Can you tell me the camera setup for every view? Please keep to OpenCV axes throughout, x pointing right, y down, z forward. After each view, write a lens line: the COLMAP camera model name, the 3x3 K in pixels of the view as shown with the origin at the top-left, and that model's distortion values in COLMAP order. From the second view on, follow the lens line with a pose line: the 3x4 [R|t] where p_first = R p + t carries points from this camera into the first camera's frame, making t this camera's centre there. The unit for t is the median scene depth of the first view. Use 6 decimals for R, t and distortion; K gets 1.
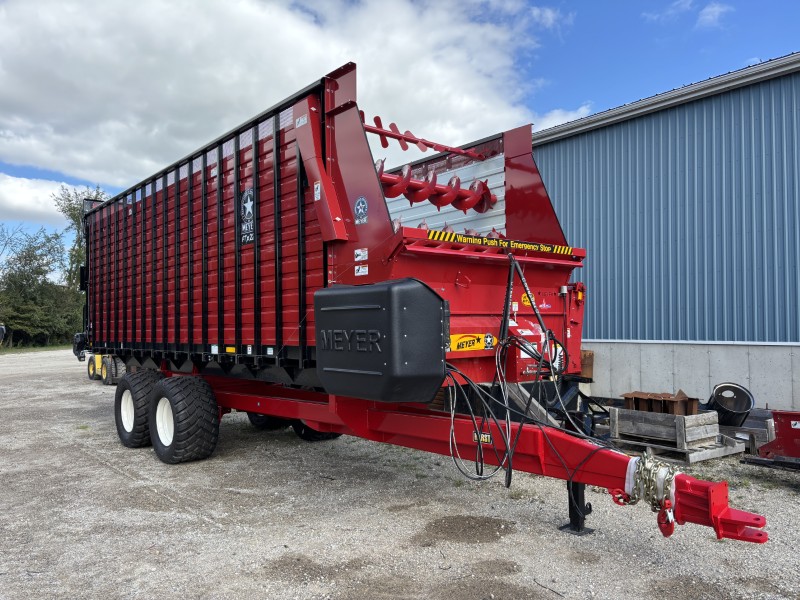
lens RADIAL K [[611.0, 0, 394.9], [0, 611.0, 302.4], [0, 0, 1]] dist [0.044735, -0.022413]
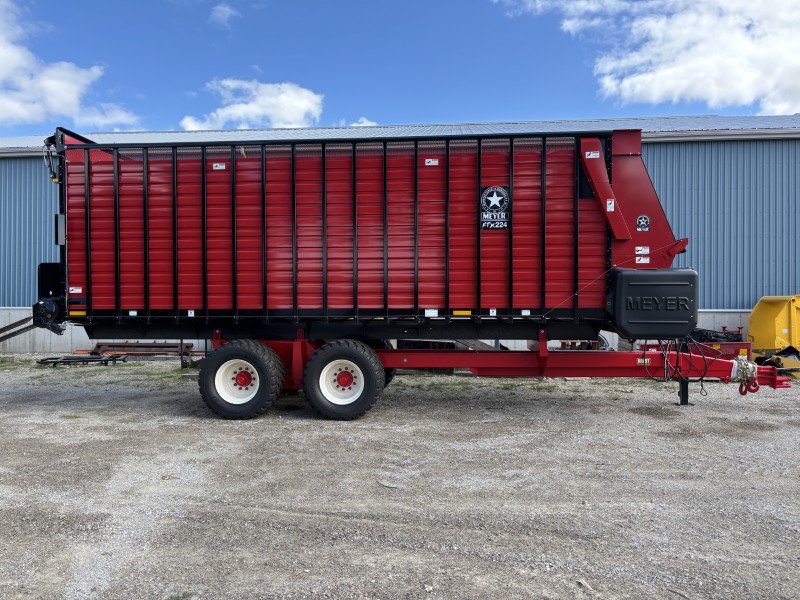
lens RADIAL K [[611.0, 0, 393.5], [0, 611.0, 293.1], [0, 0, 1]] dist [0.044735, -0.022413]
pose [[0.725561, 0.004806, 0.688141, -1.622060], [-0.021340, 0.999652, 0.015519, 0.022616], [-0.687827, -0.025945, 0.725411, 0.271202]]
